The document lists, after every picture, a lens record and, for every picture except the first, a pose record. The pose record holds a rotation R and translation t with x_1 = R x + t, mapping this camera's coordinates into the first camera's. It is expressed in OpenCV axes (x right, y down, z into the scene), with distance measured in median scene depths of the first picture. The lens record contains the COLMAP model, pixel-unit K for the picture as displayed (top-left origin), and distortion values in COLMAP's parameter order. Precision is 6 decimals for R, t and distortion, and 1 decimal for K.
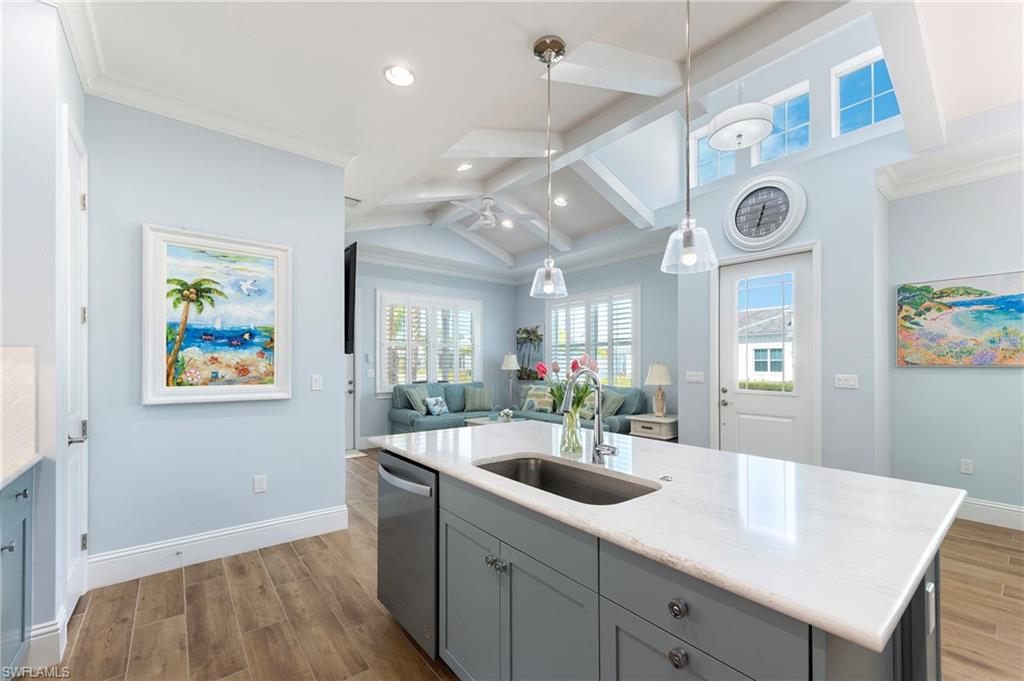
lens RADIAL K [[419.4, 0, 506.8], [0, 419.4, 363.2], [0, 0, 1]] dist [0.012024, -0.001100]
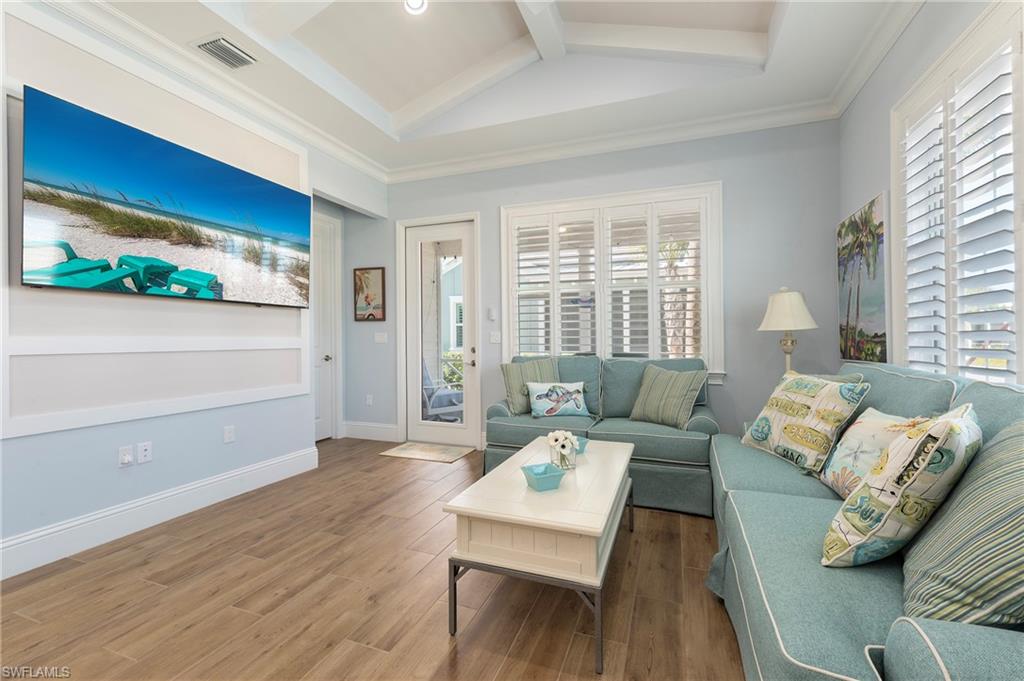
lens RADIAL K [[419.4, 0, 520.3], [0, 419.4, 331.5], [0, 0, 1]] dist [0.012024, -0.001100]
pose [[0.521183, -0.016607, -0.853283, 0.431360], [0.003034, 0.999840, -0.017606, 0.044390], [0.853440, 0.006587, 0.521150, 1.154258]]
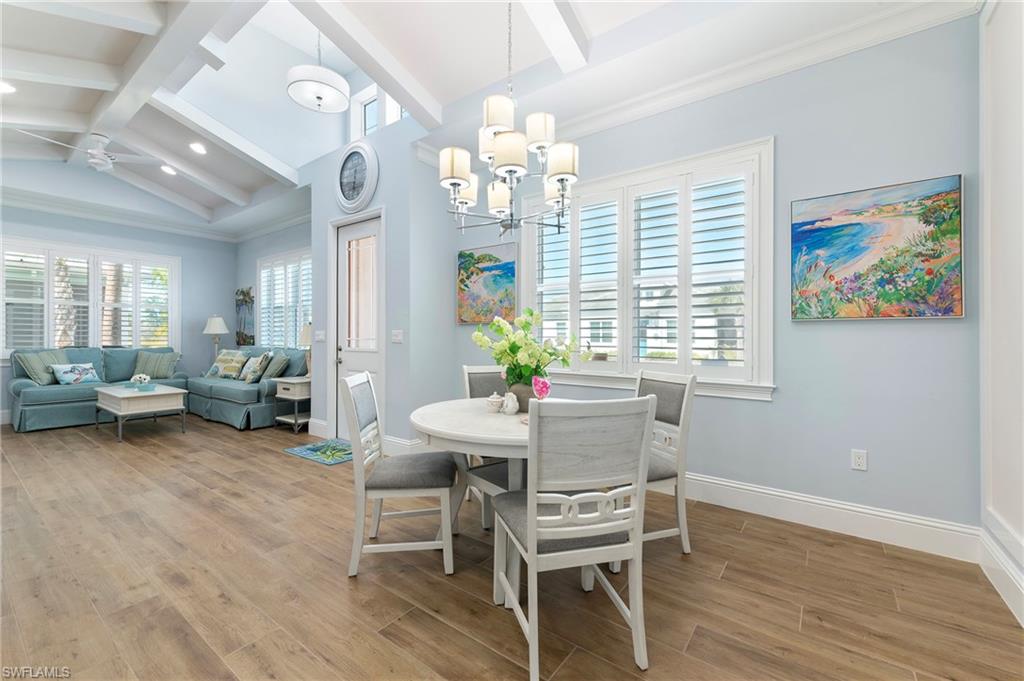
lens RADIAL K [[419.4, 0, 509.3], [0, 419.4, 334.1], [0, 0, 1]] dist [0.012024, -0.001100]
pose [[0.965802, 0.003657, 0.259256, 0.772582], [-0.002128, 0.999979, -0.006176, 0.041221], [-0.259273, 0.005413, 0.965789, -0.107618]]
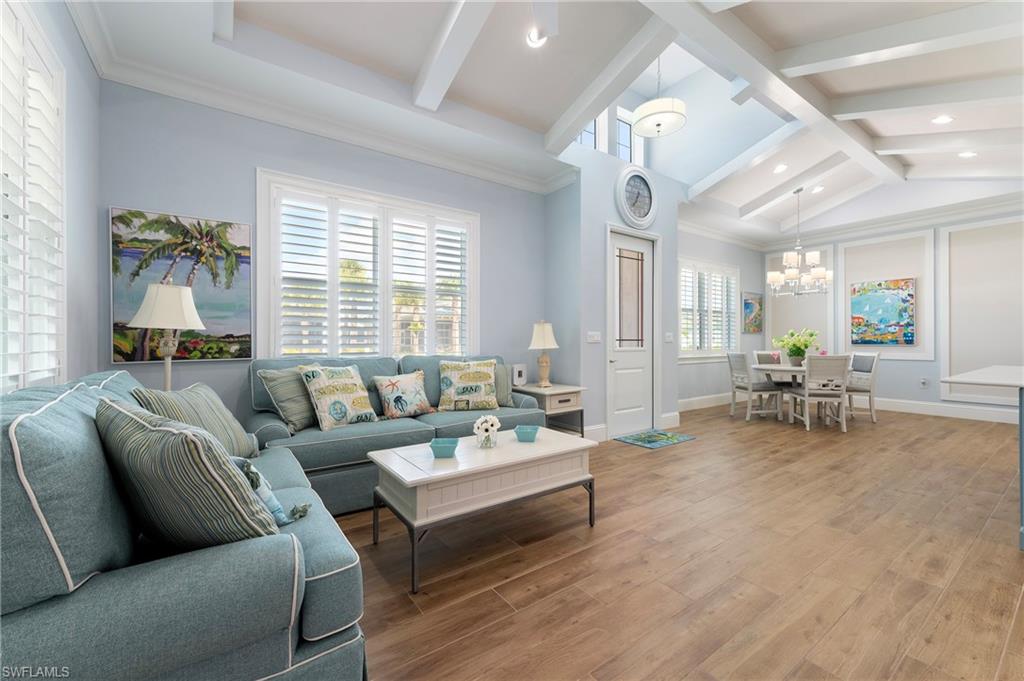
lens RADIAL K [[419.4, 0, 516.9], [0, 419.4, 336.2], [0, 0, 1]] dist [0.012024, -0.001100]
pose [[0.041343, 0.001868, 0.999143, -0.635692], [-0.002960, 0.999994, -0.001747, 0.039695], [-0.999141, -0.002885, 0.041348, 1.409788]]
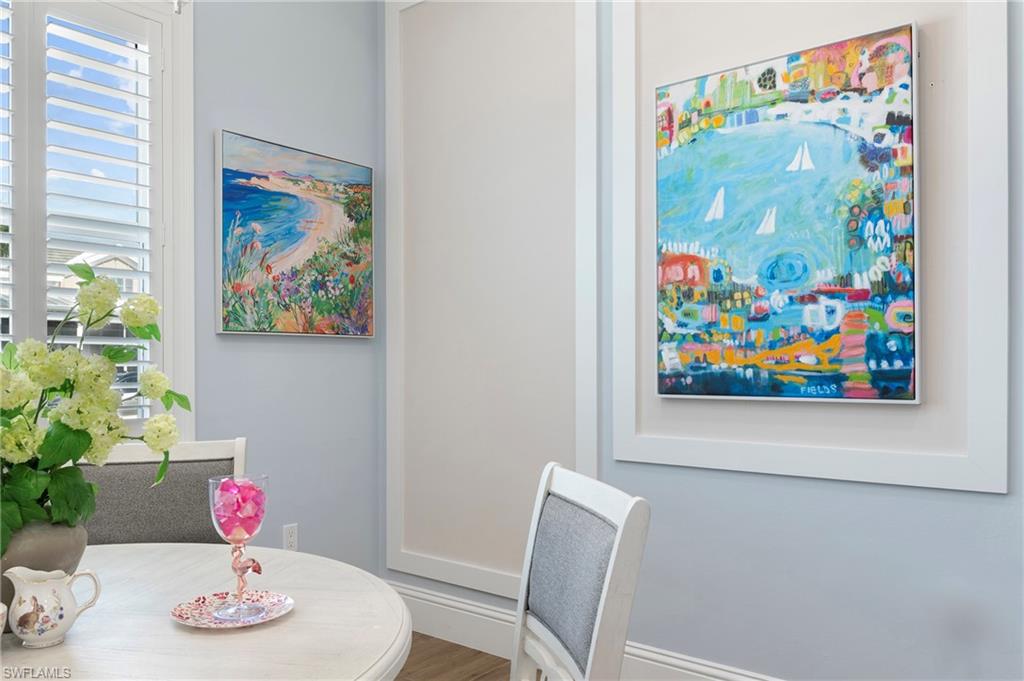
lens RADIAL K [[782.6, 0, 496.2], [0, 782.6, 363.5], [0, 0, 1]] dist [-0.008260, -0.011161]
pose [[-0.216193, -0.003150, 0.976346, 0.609741], [-0.005356, 0.999984, 0.002040, 0.040498], [-0.976336, -0.004788, -0.216207, 0.333753]]
